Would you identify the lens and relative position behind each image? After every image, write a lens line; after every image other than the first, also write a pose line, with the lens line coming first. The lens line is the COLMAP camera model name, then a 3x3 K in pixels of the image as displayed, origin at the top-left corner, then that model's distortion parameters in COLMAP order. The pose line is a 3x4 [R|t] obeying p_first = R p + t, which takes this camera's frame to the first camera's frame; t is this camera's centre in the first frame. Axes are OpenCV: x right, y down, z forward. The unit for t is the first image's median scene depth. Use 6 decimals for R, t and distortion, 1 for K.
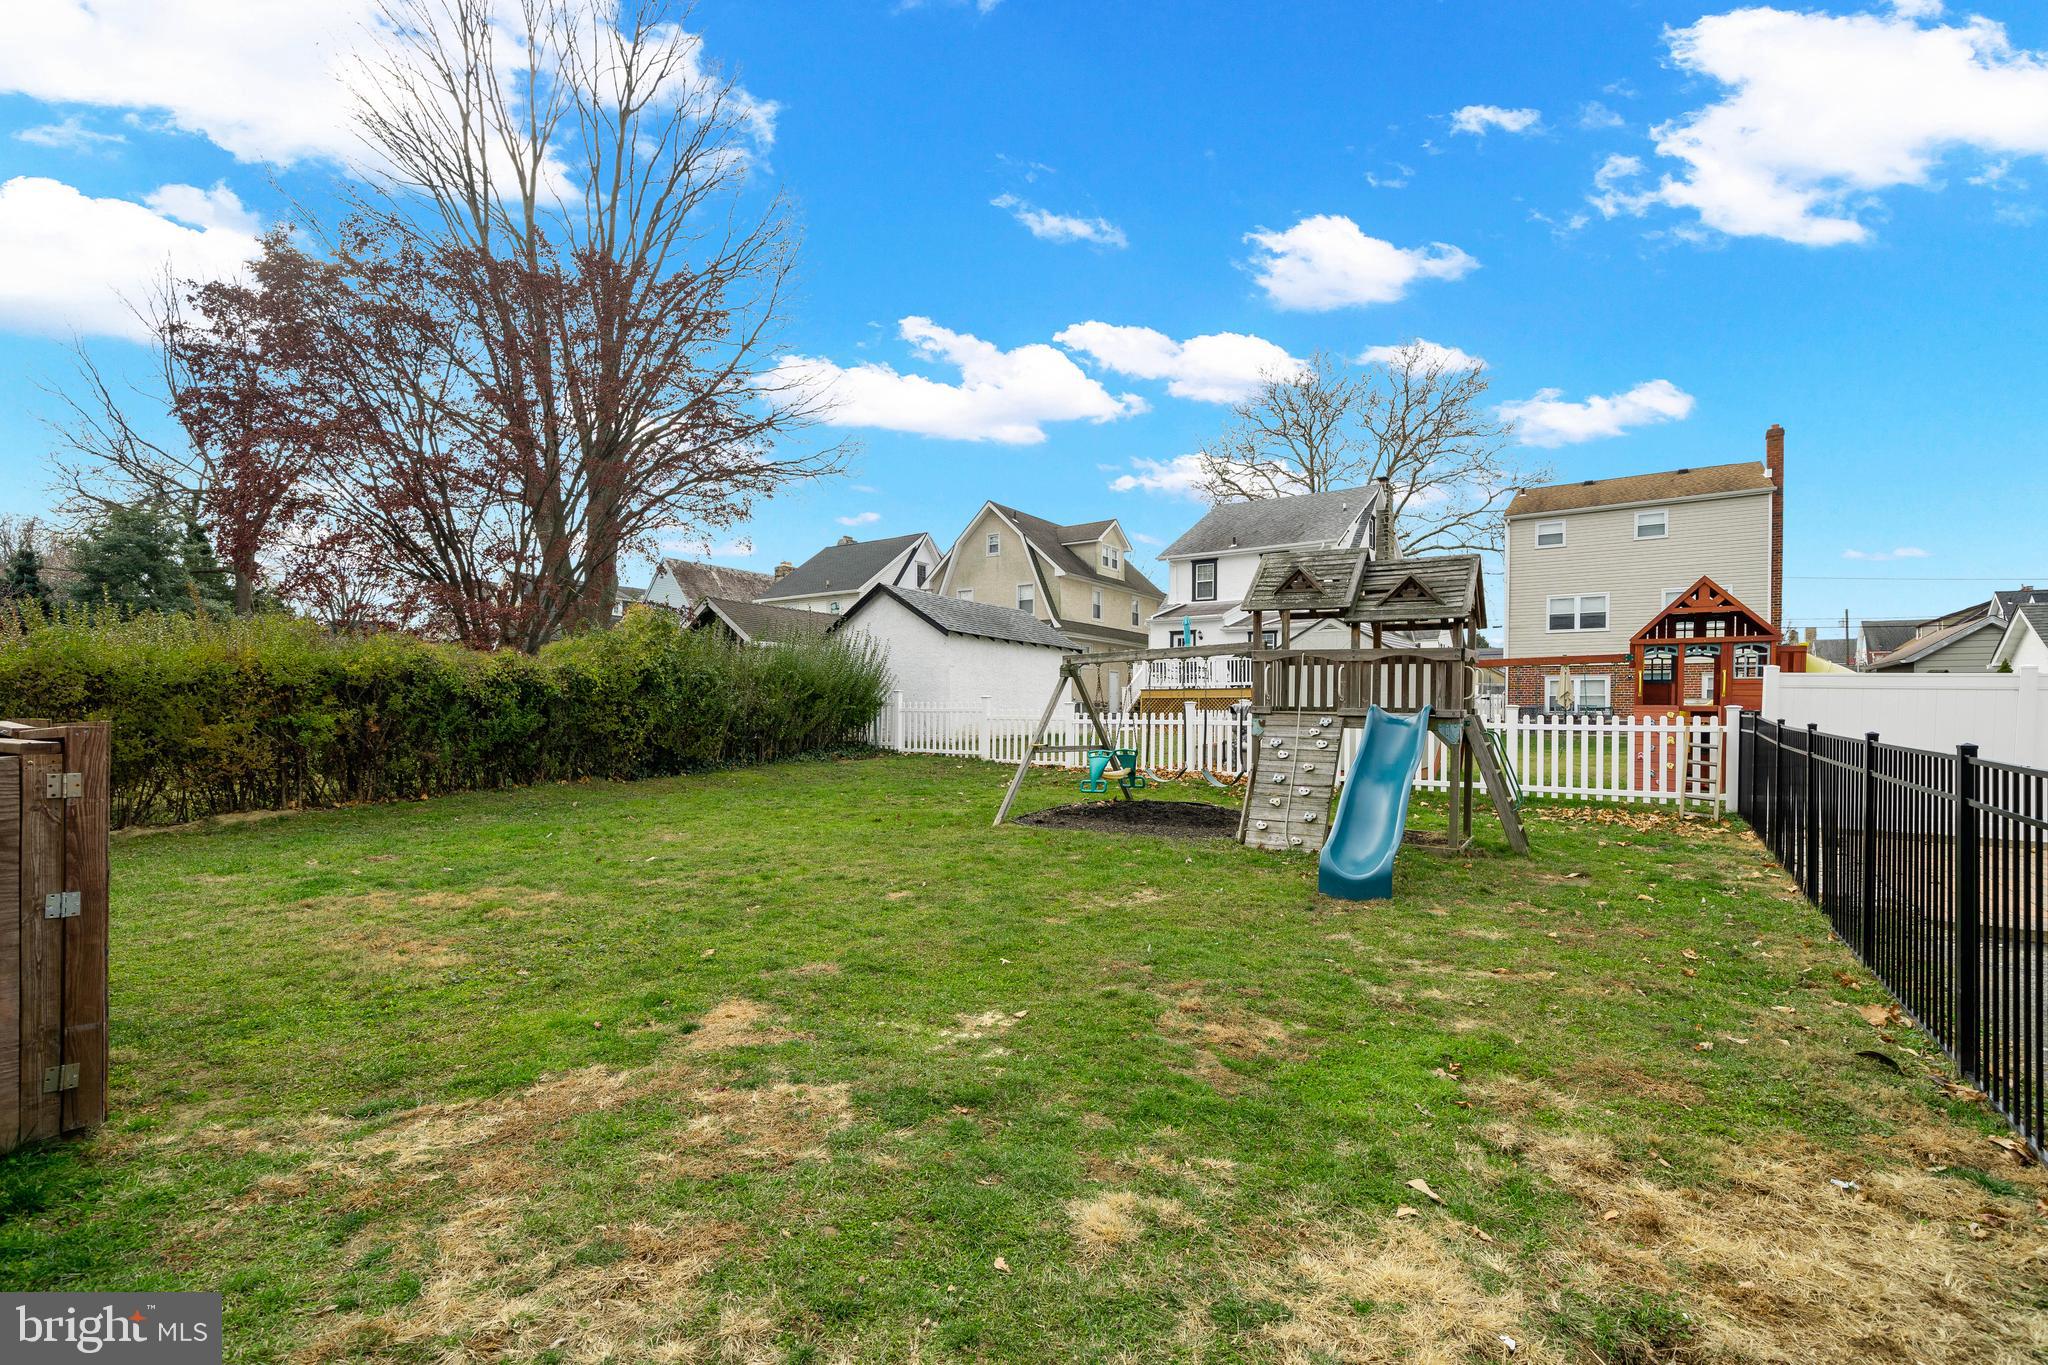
lens RADIAL K [[901.0, 0, 1029.2], [0, 901.0, 717.4], [0, 0, 1]] dist [0.000737, 0.000065]
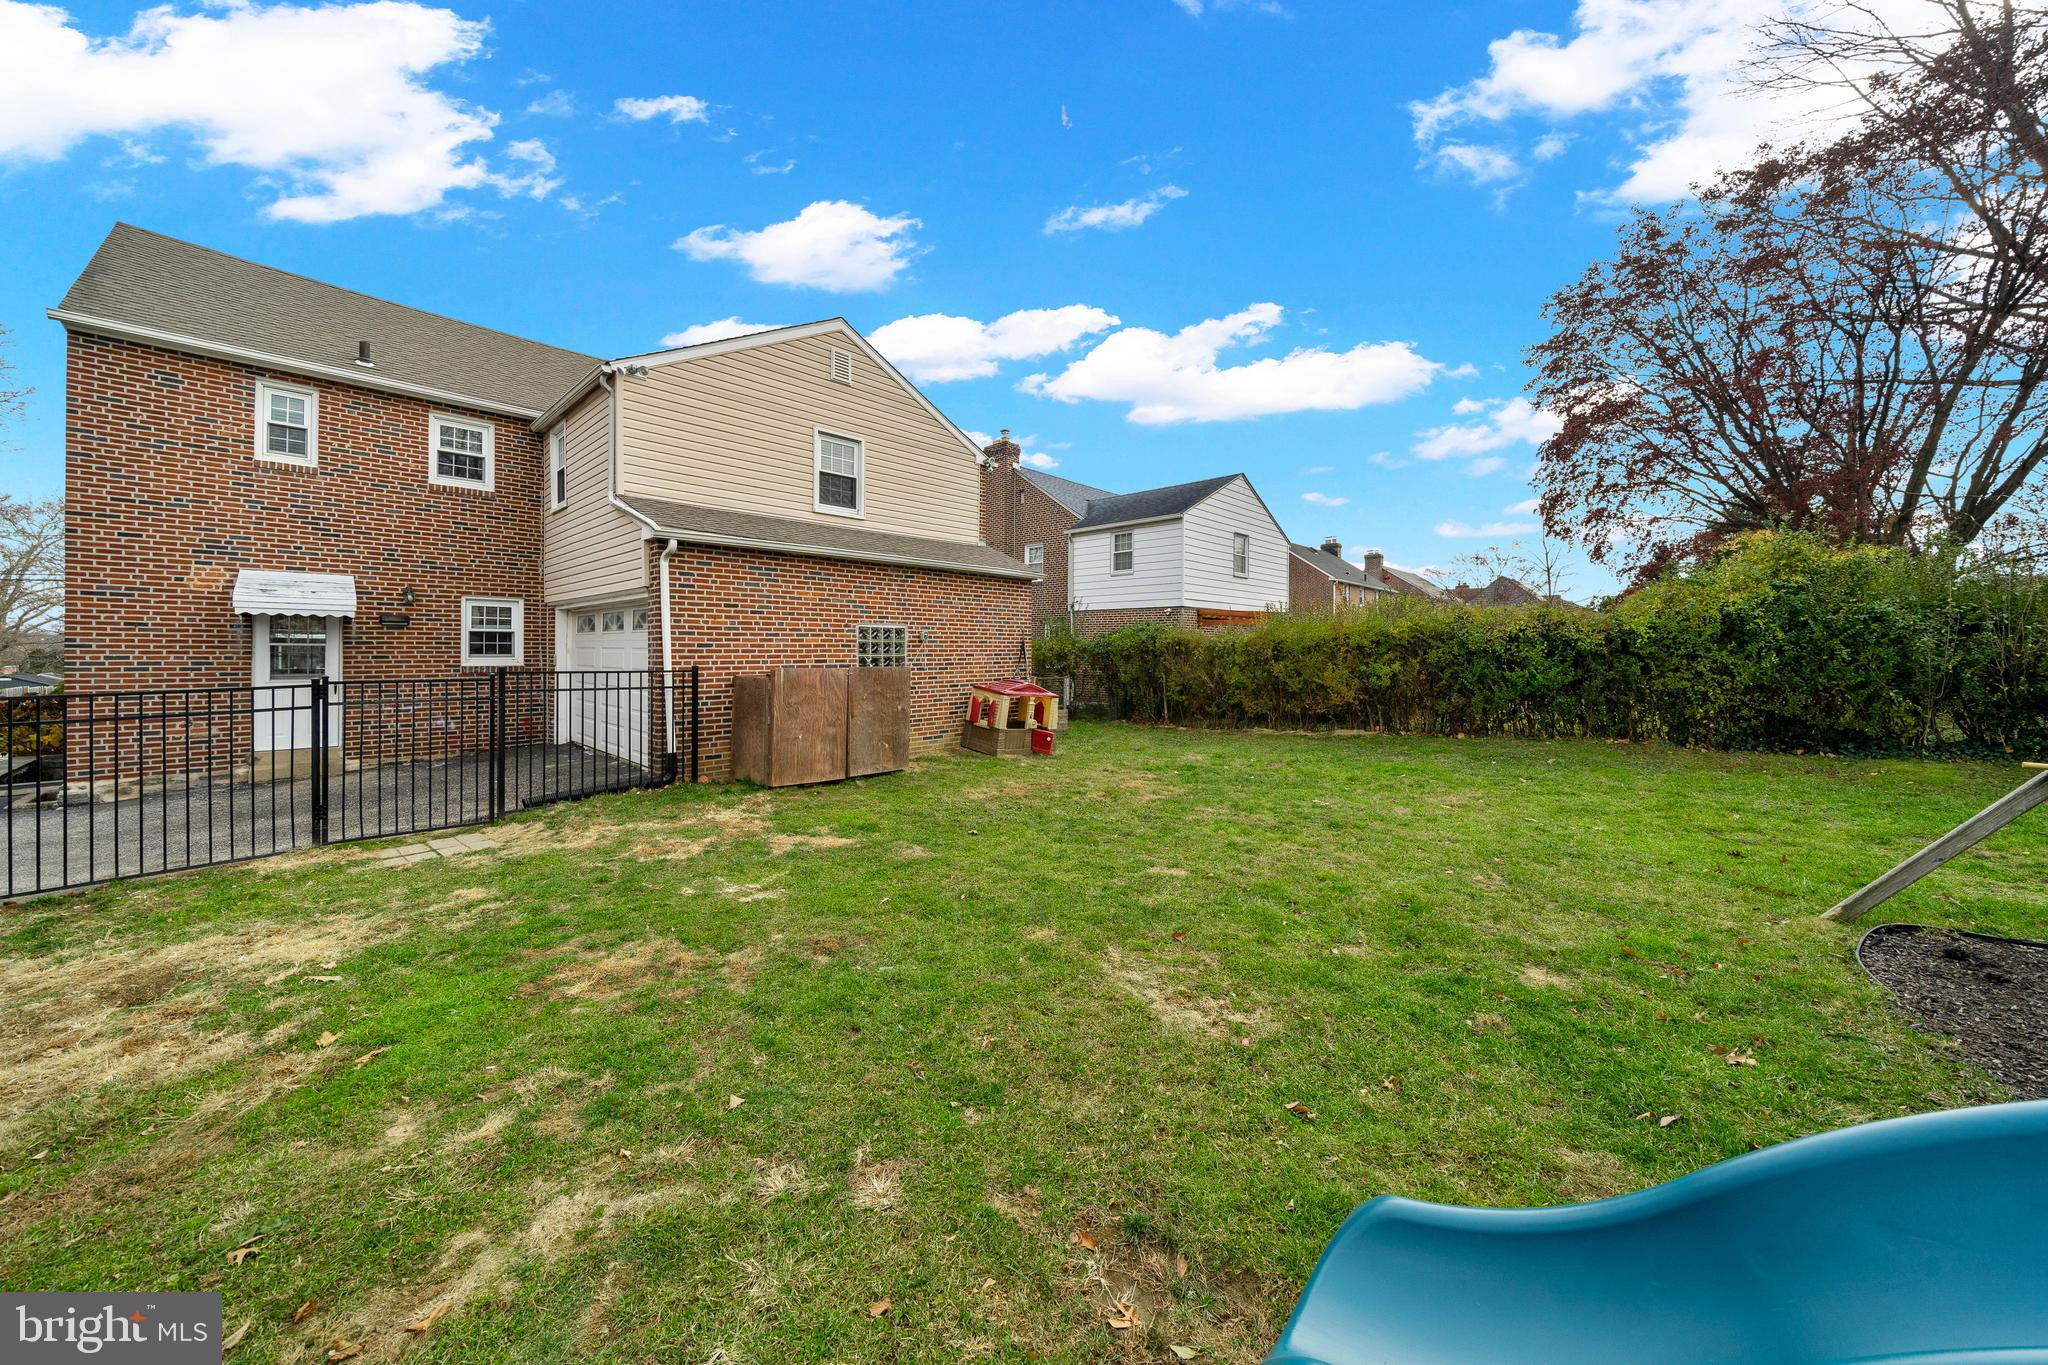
lens RADIAL K [[699.5, 0, 1021.2], [0, 699.5, 660.5], [0, 0, 1]] dist [-0.007285, -0.000030]
pose [[-0.158884, 0.003397, -0.987291, 0.137482], [-0.009026, 0.999947, 0.004893, -0.004121], [0.987256, 0.009689, -0.158845, 0.227872]]
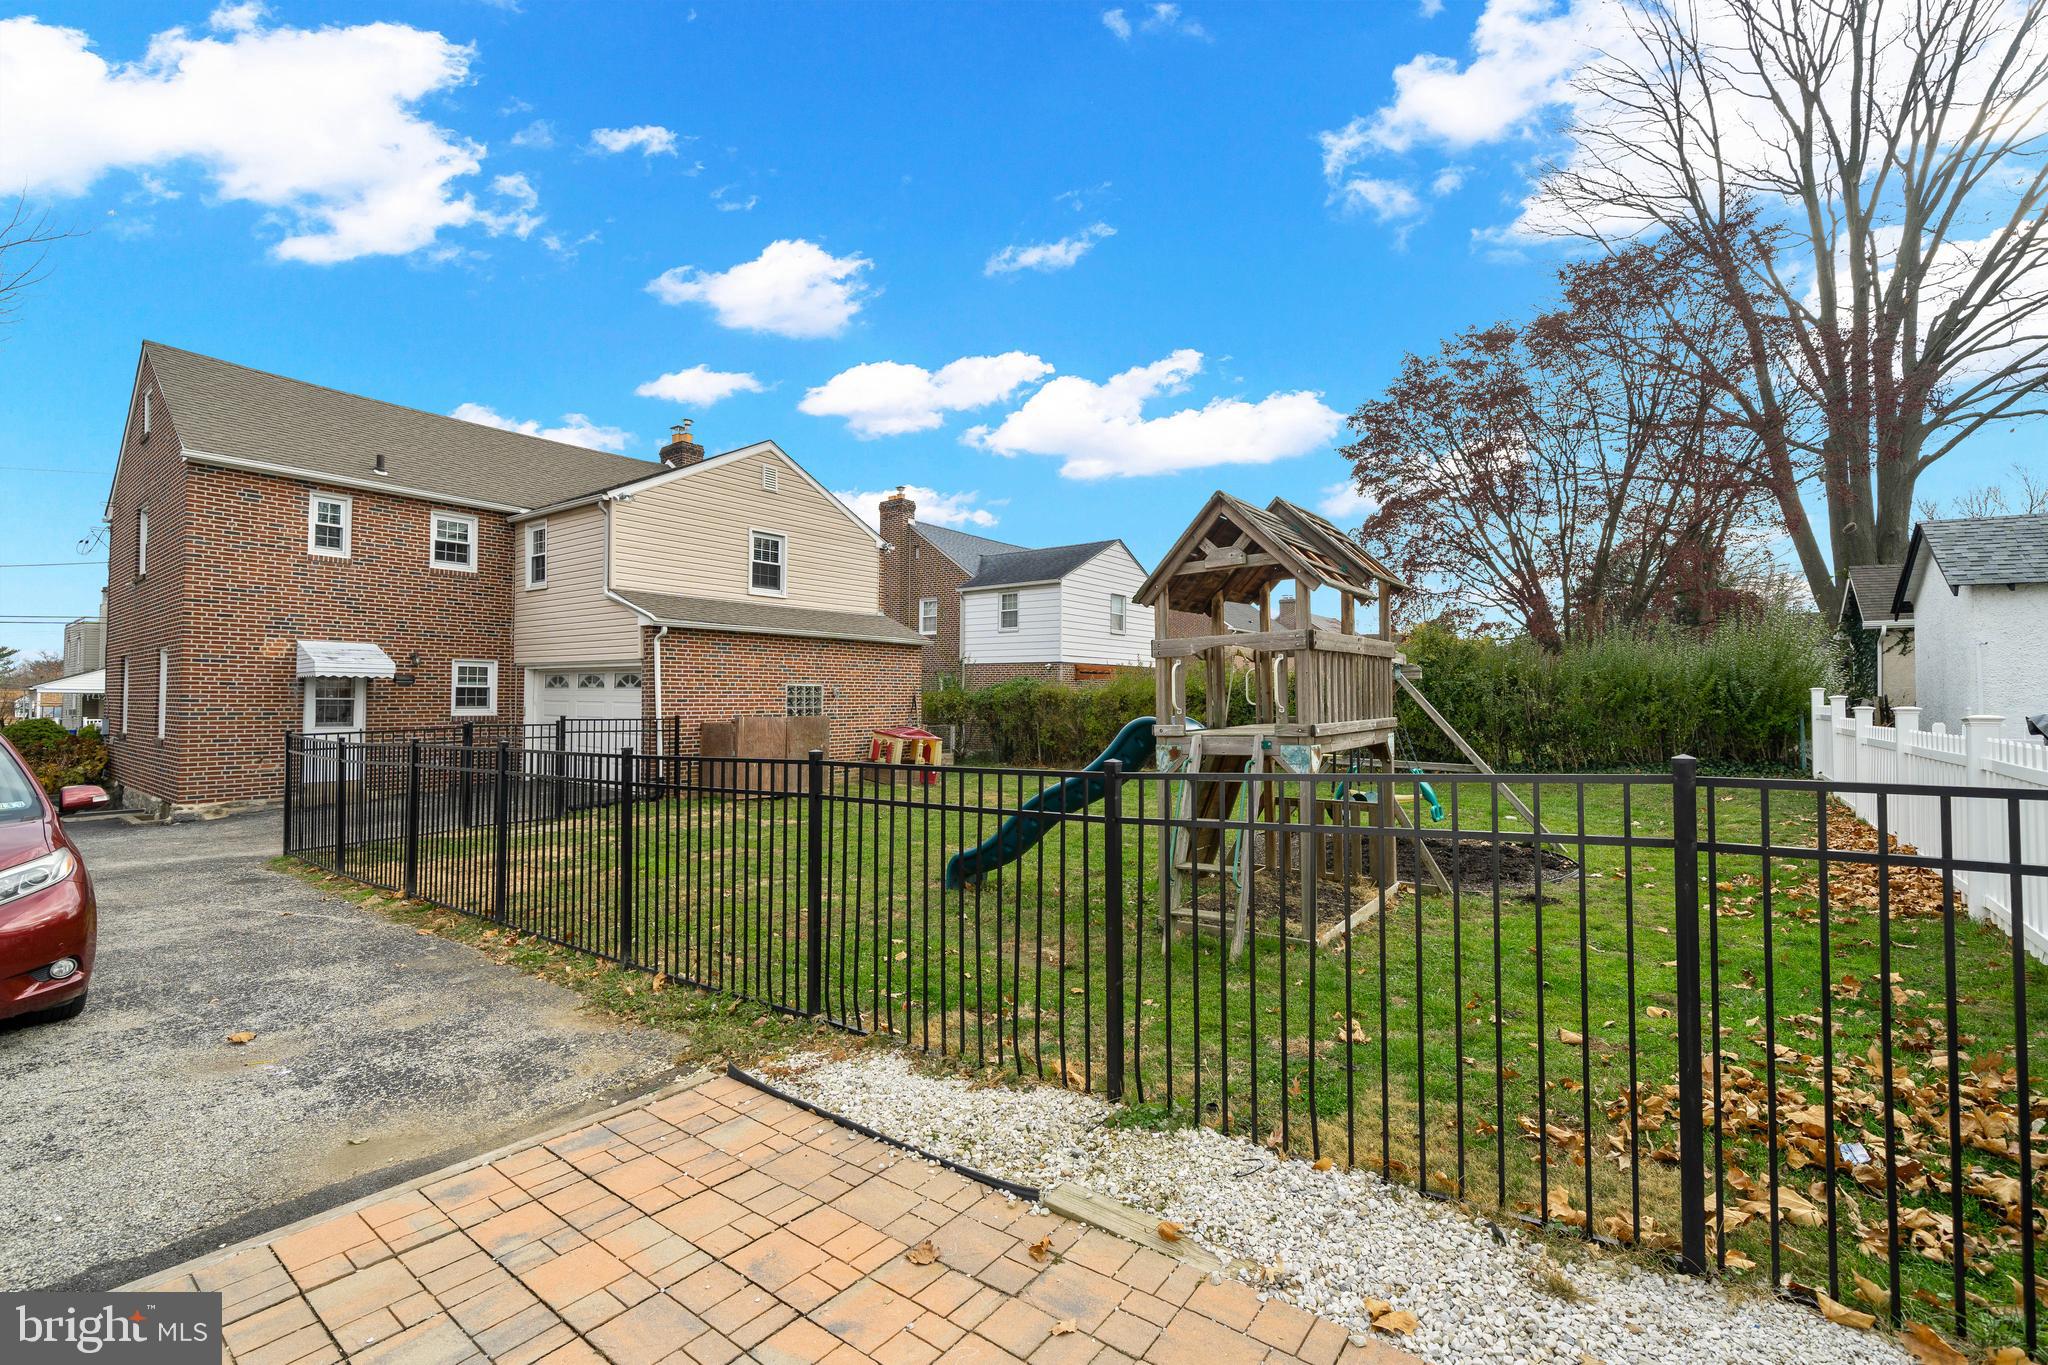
lens RADIAL K [[875.9, 0, 1024.0], [0, 875.9, 682.5], [0, 0, 1]] dist [-0.000462, 0.000044]
pose [[-0.040909, -0.027629, -0.998781, 0.359065], [-0.009749, 0.999581, -0.027251, -0.006295], [0.999115, 0.008622, -0.041161, 0.268309]]
